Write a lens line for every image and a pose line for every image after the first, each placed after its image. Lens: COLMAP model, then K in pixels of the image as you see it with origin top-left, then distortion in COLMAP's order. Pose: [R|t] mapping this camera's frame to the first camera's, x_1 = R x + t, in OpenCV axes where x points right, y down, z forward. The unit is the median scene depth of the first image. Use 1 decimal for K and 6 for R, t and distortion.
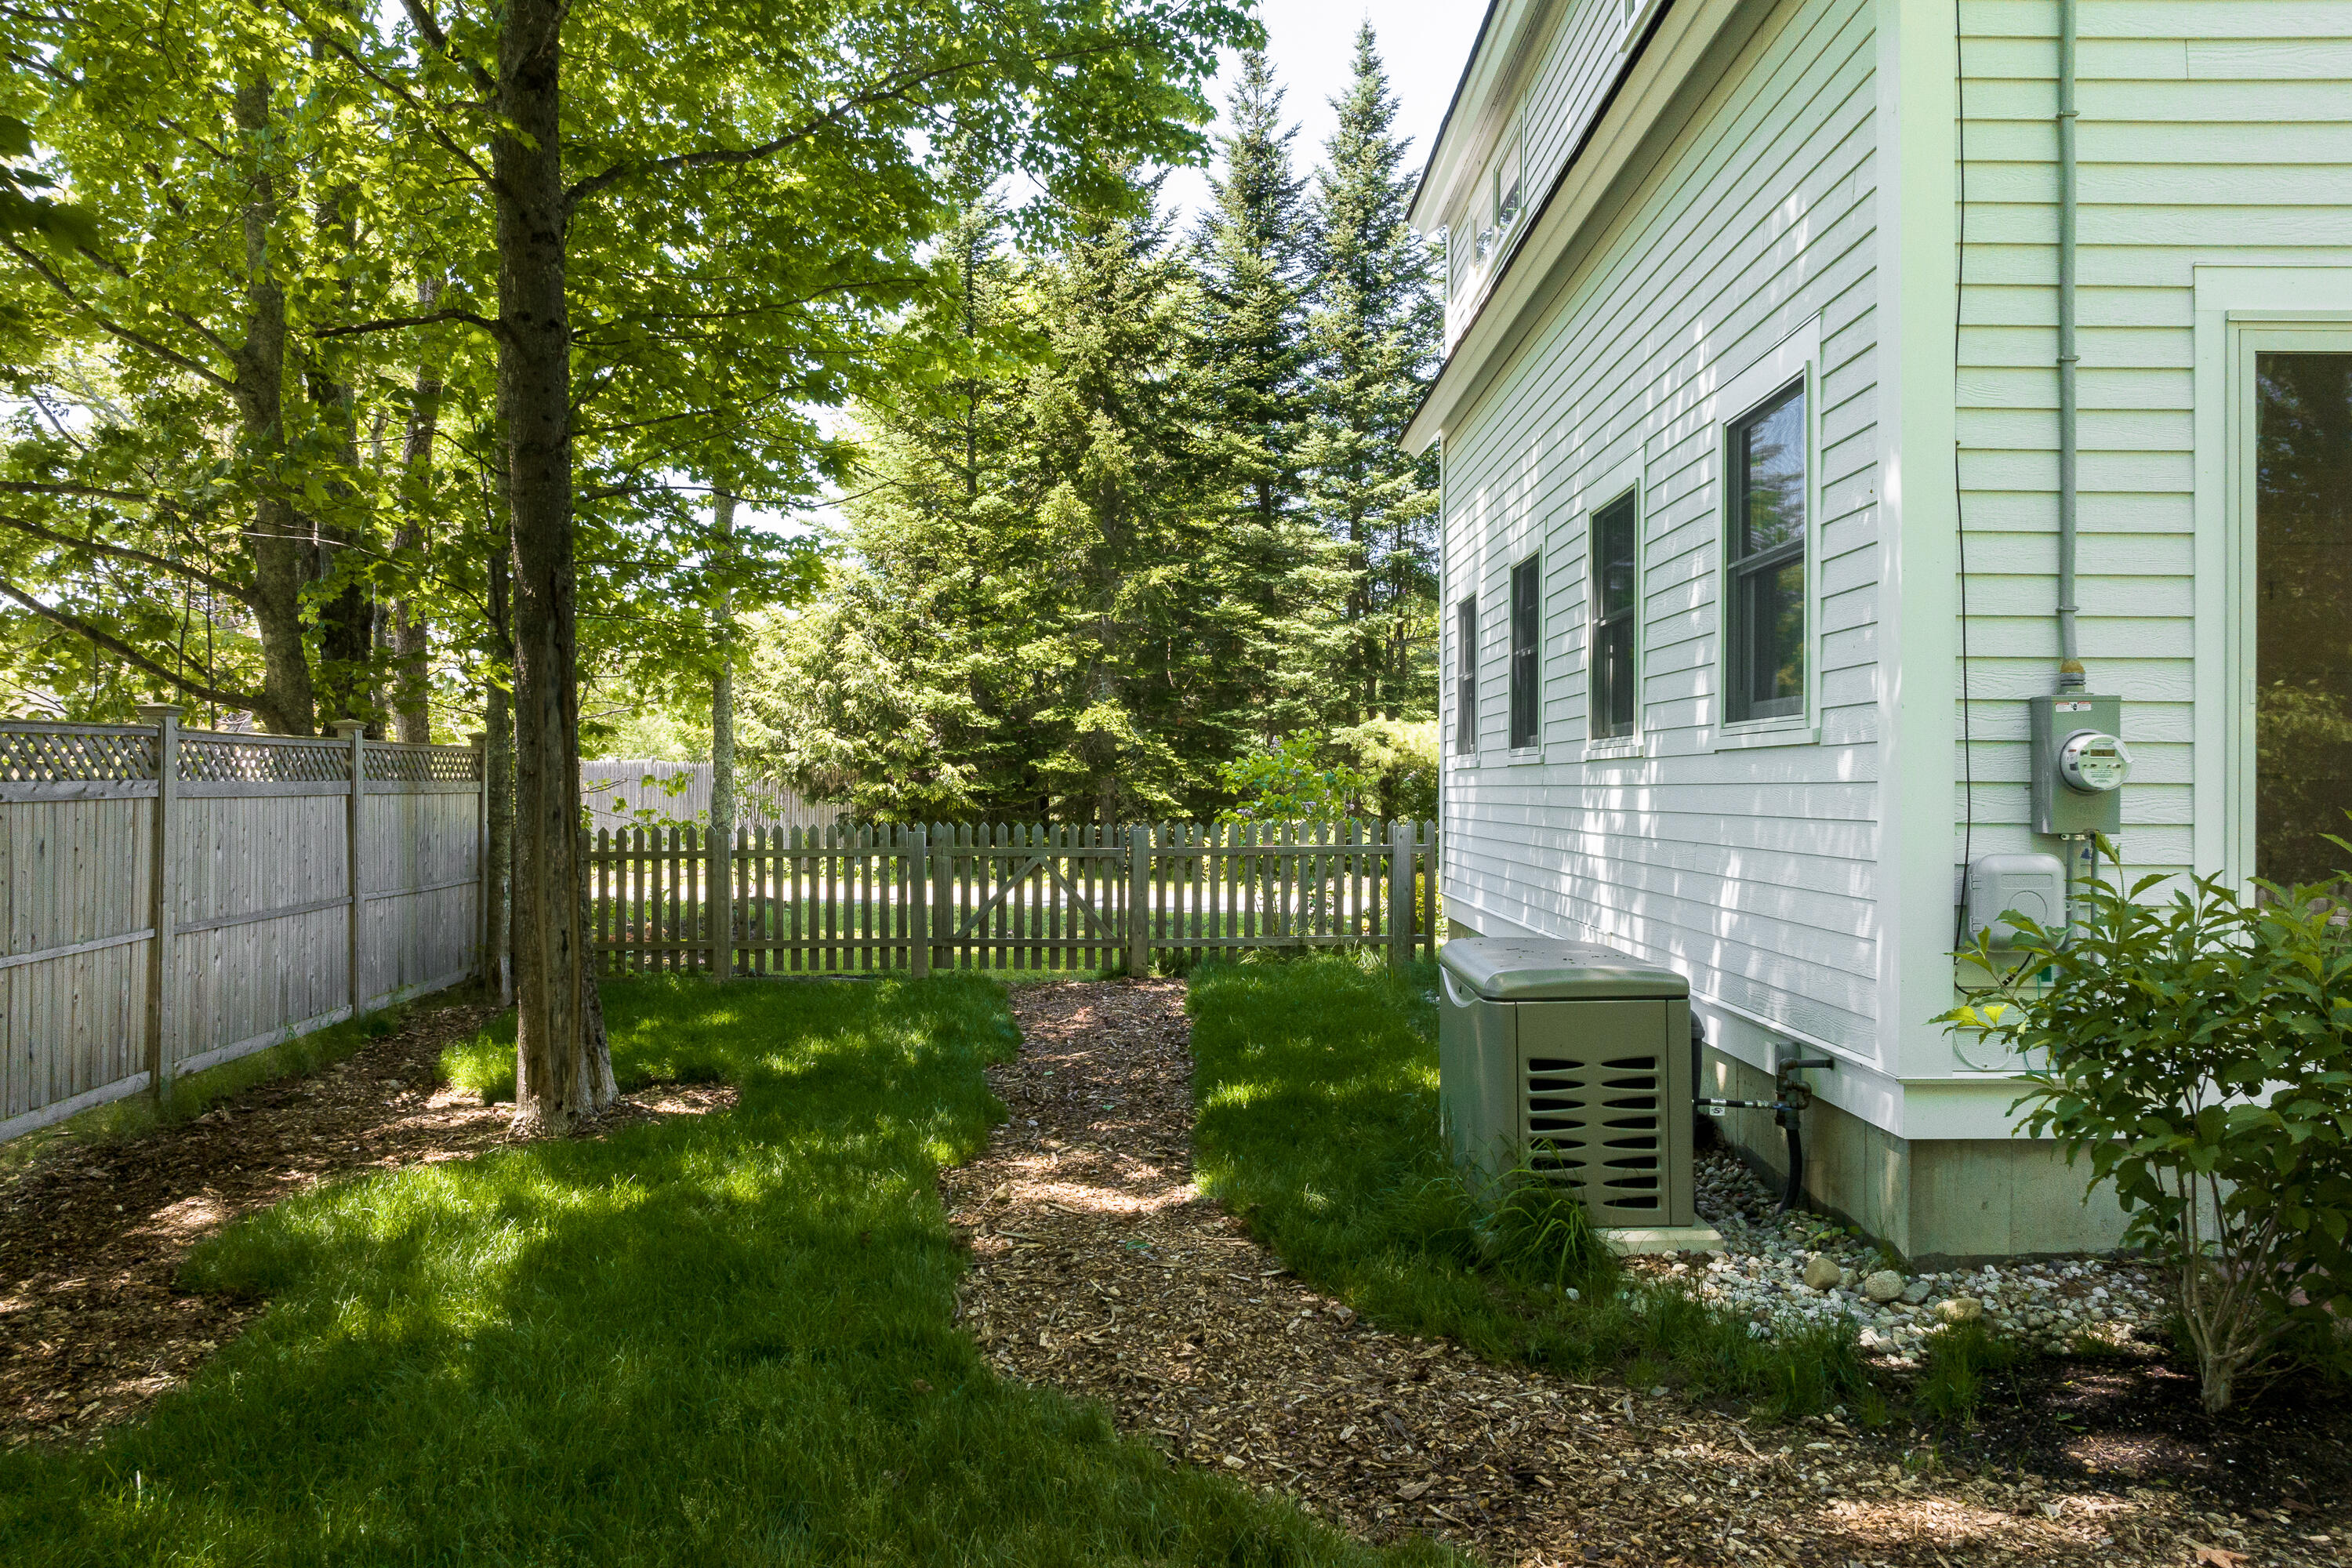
lens RADIAL K [[1633.2, 0, 1176.0], [0, 1633.2, 784.0], [0, 0, 1]] dist [-0.013997, -0.006963]
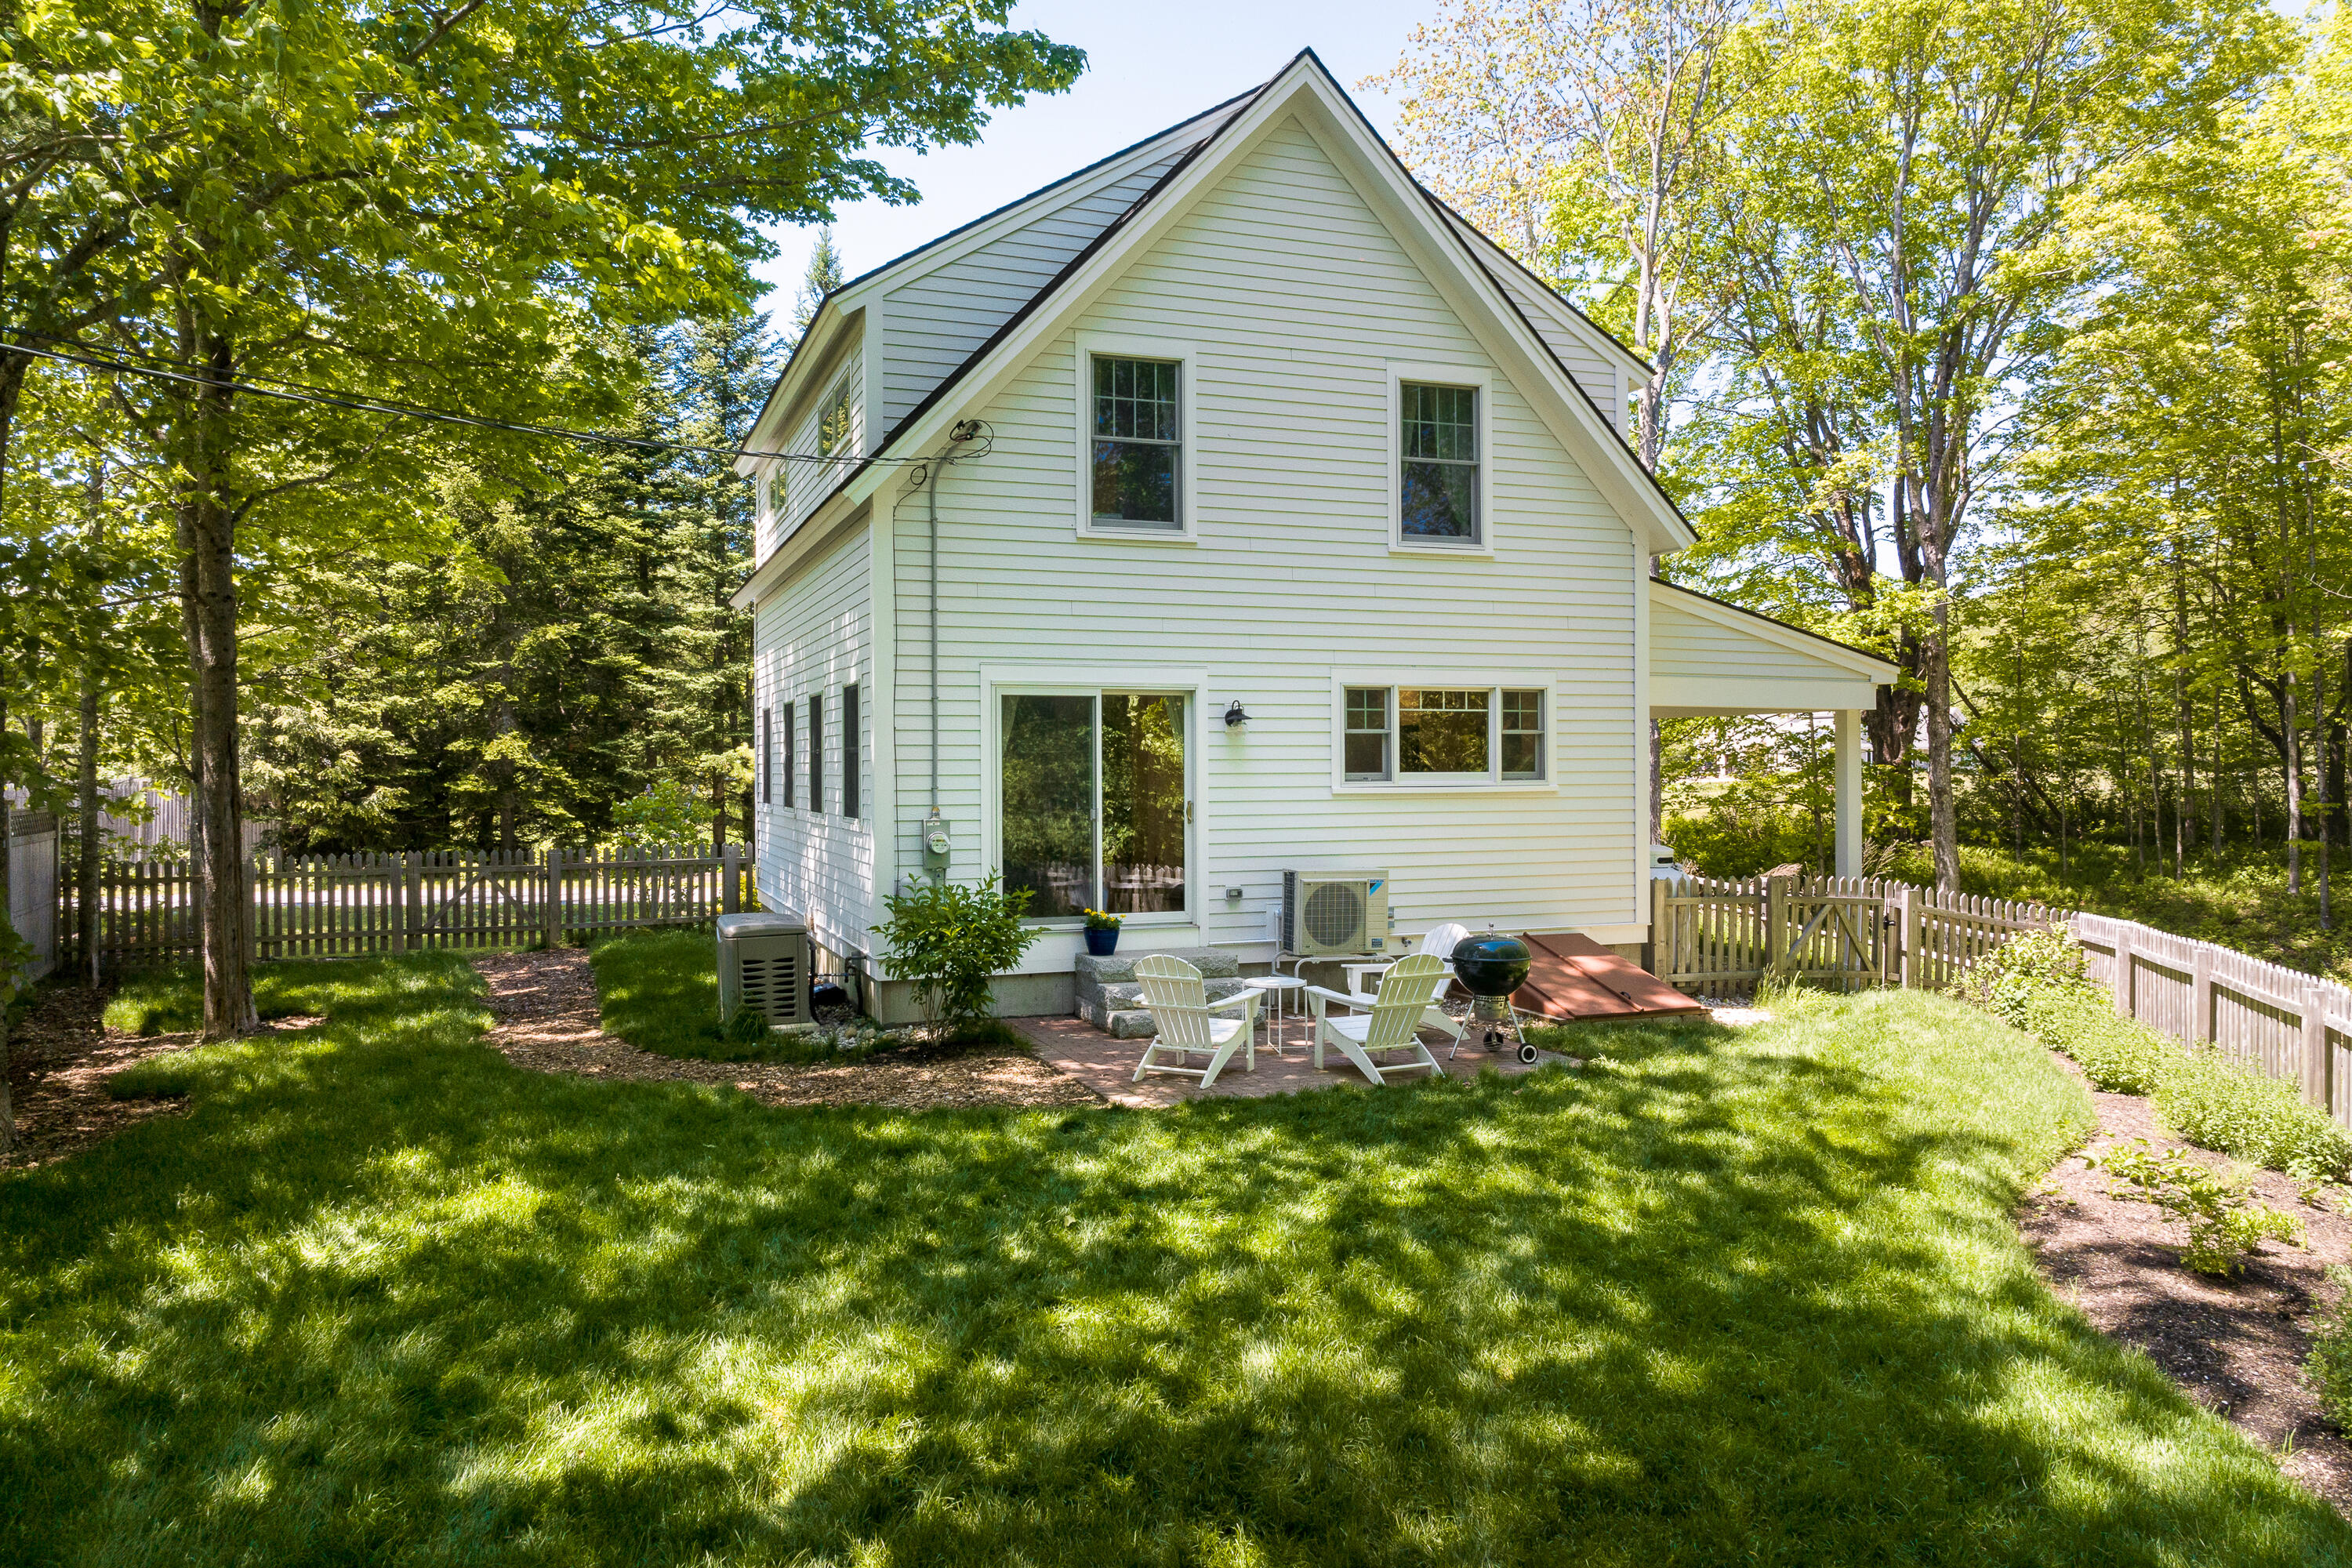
lens RADIAL K [[1633.2, 0, 1176.0], [0, 1633.2, 784.0], [0, 0, 1]] dist [-0.013997, -0.006963]
pose [[0.934326, -0.008369, 0.356320, -0.011131], [0.003866, 0.999903, 0.013348, -0.027320], [-0.356398, -0.011093, 0.934268, -0.320983]]
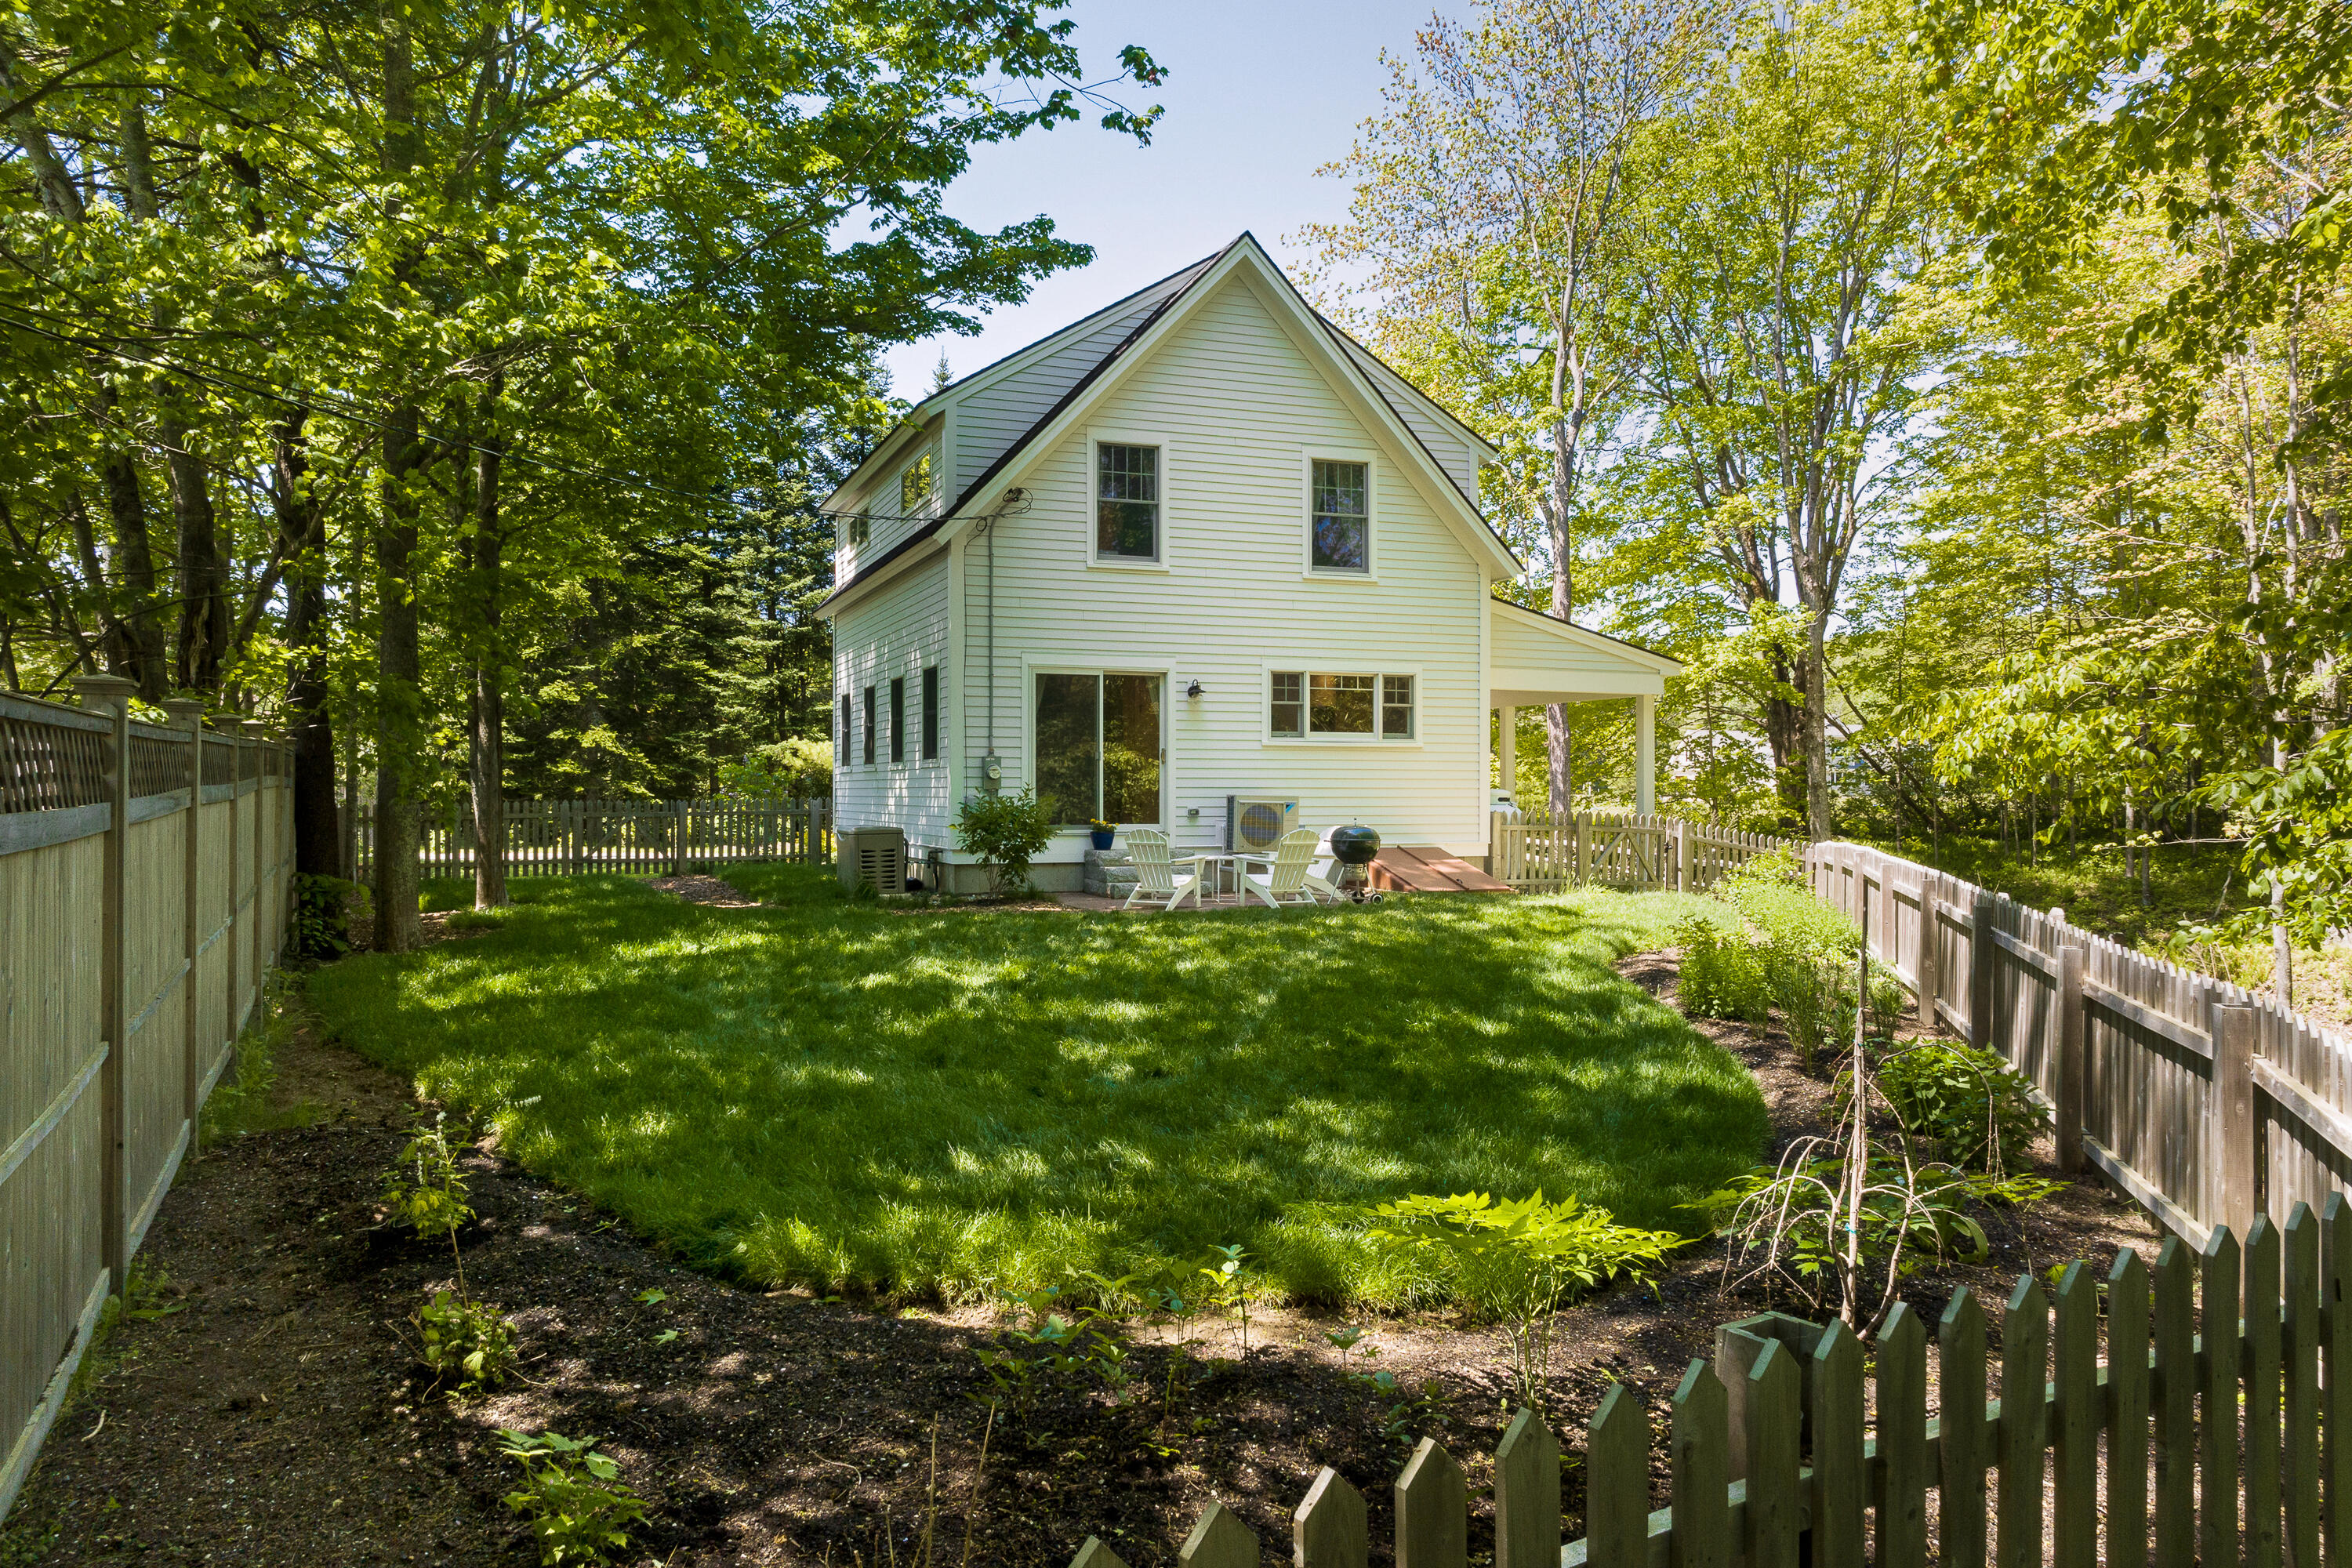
lens RADIAL K [[1641.4, 0, 1174.9], [0, 1641.4, 811.4], [0, 0, 1]] dist [-0.001183, -0.000027]
pose [[0.931956, -0.003261, 0.362557, -0.096149], [-0.001962, 0.999900, 0.014037, 0.004783], [-0.362566, -0.013793, 0.931856, -0.557881]]
